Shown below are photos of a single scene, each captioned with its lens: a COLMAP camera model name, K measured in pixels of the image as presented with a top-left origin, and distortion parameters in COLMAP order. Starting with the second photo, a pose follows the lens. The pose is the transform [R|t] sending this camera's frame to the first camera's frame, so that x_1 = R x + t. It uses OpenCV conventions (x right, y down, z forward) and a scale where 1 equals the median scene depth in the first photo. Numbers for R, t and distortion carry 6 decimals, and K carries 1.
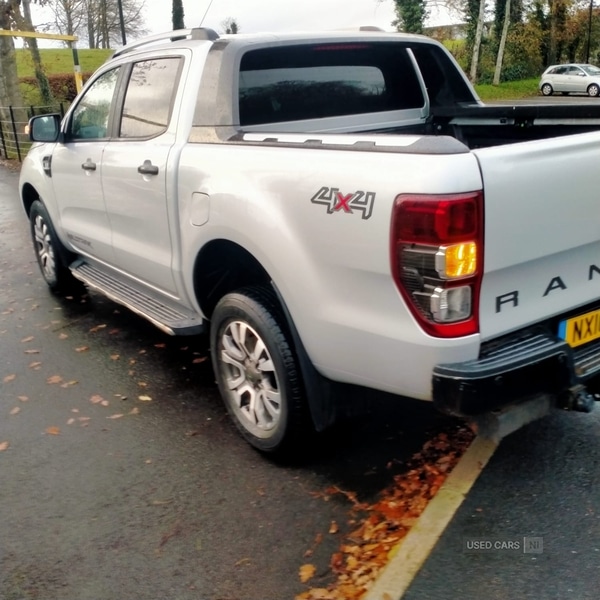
lens RADIAL K [[653.9, 0, 300.0], [0, 653.9, 300.0], [0, 0, 1]] dist [0.136661, -0.301779]
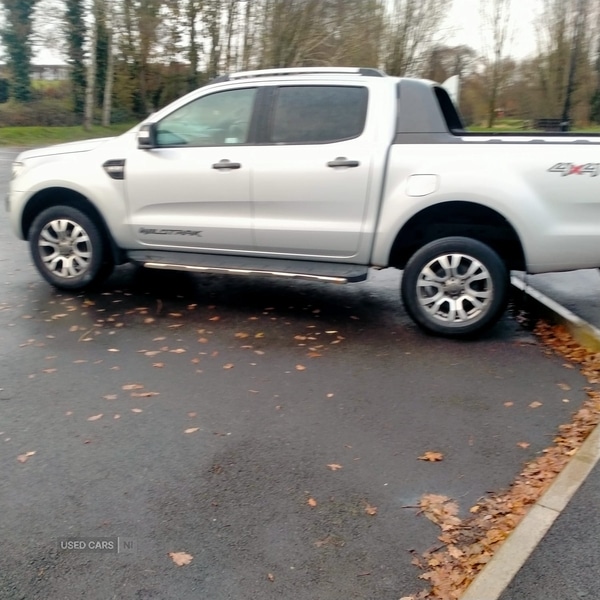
lens RADIAL K [[653.9, 0, 300.0], [0, 653.9, 300.0], [0, 0, 1]] dist [0.136661, -0.301779]
pose [[0.794207, -0.098130, 0.599671, -1.466050], [0.135178, 0.990677, -0.016915, 0.130406], [-0.592420, 0.094496, 0.800068, -0.063738]]
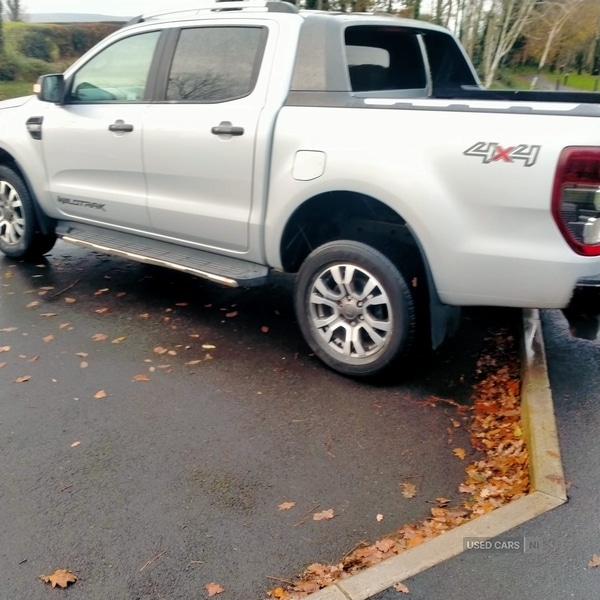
lens RADIAL K [[653.9, 0, 300.0], [0, 653.9, 300.0], [0, 0, 1]] dist [0.136661, -0.301779]
pose [[0.953924, -0.035142, 0.297984, -0.552737], [0.030092, 0.999315, 0.021518, 0.073842], [-0.298536, -0.011559, 0.954328, -0.083214]]
